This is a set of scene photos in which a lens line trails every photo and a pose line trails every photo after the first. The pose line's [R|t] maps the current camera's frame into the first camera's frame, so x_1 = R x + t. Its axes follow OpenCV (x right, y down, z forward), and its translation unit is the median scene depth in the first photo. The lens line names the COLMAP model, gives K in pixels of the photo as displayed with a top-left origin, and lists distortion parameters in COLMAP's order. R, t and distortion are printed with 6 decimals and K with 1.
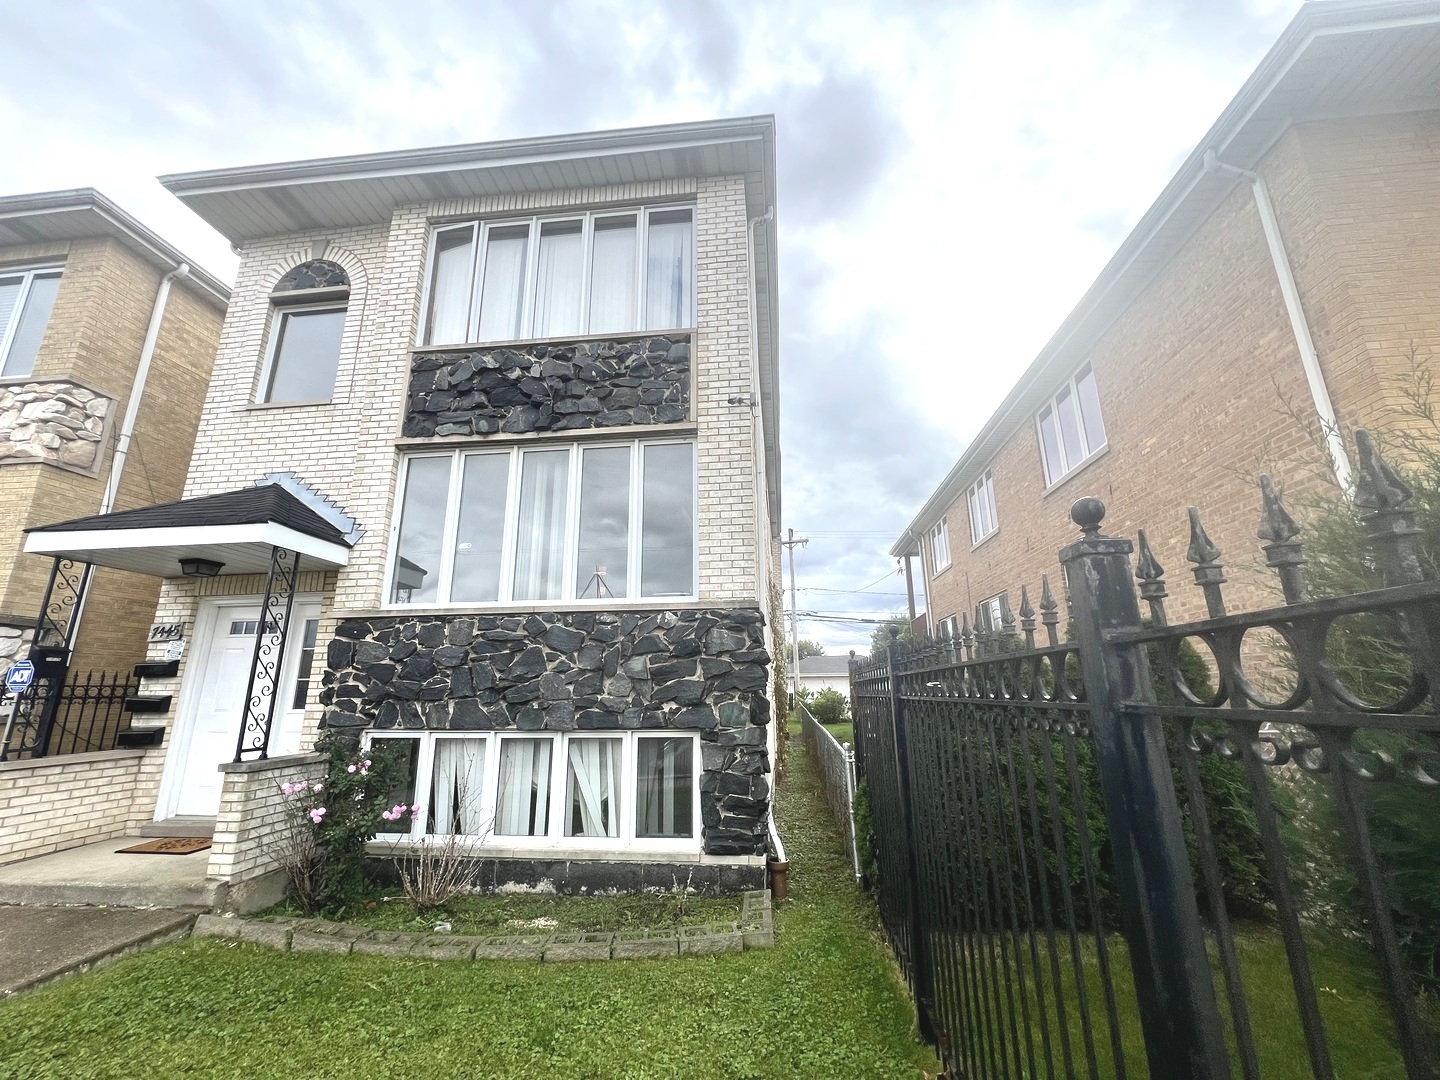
lens RADIAL K [[578.9, 0, 715.6], [0, 578.9, 544.0], [0, 0, 1]] dist [-0.001989, 0.000501]
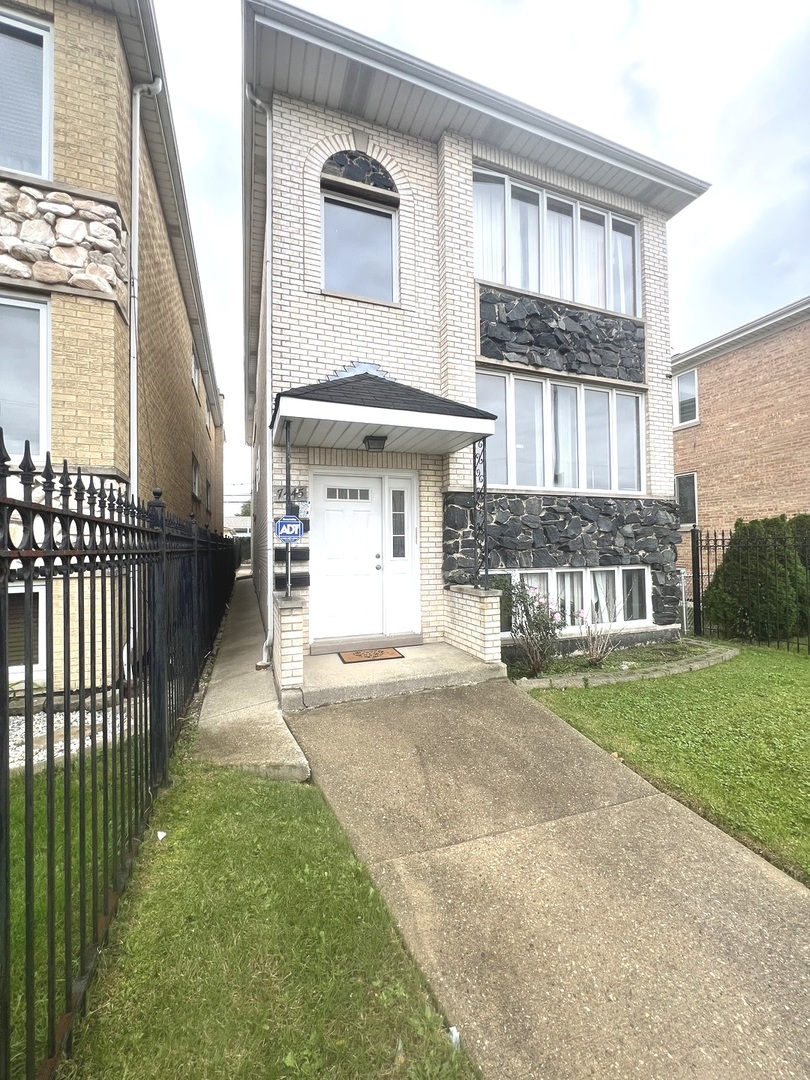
lens RADIAL K [[432.4, 0, 405.0], [0, 432.4, 540.0], [0, 0, 1]] dist [-0.004530, 0.000057]
pose [[0.895175, 0.007754, 0.445647, -1.153135], [-0.107130, 0.974281, 0.198242, 0.047224], [-0.432649, -0.225204, 0.872983, 0.130083]]
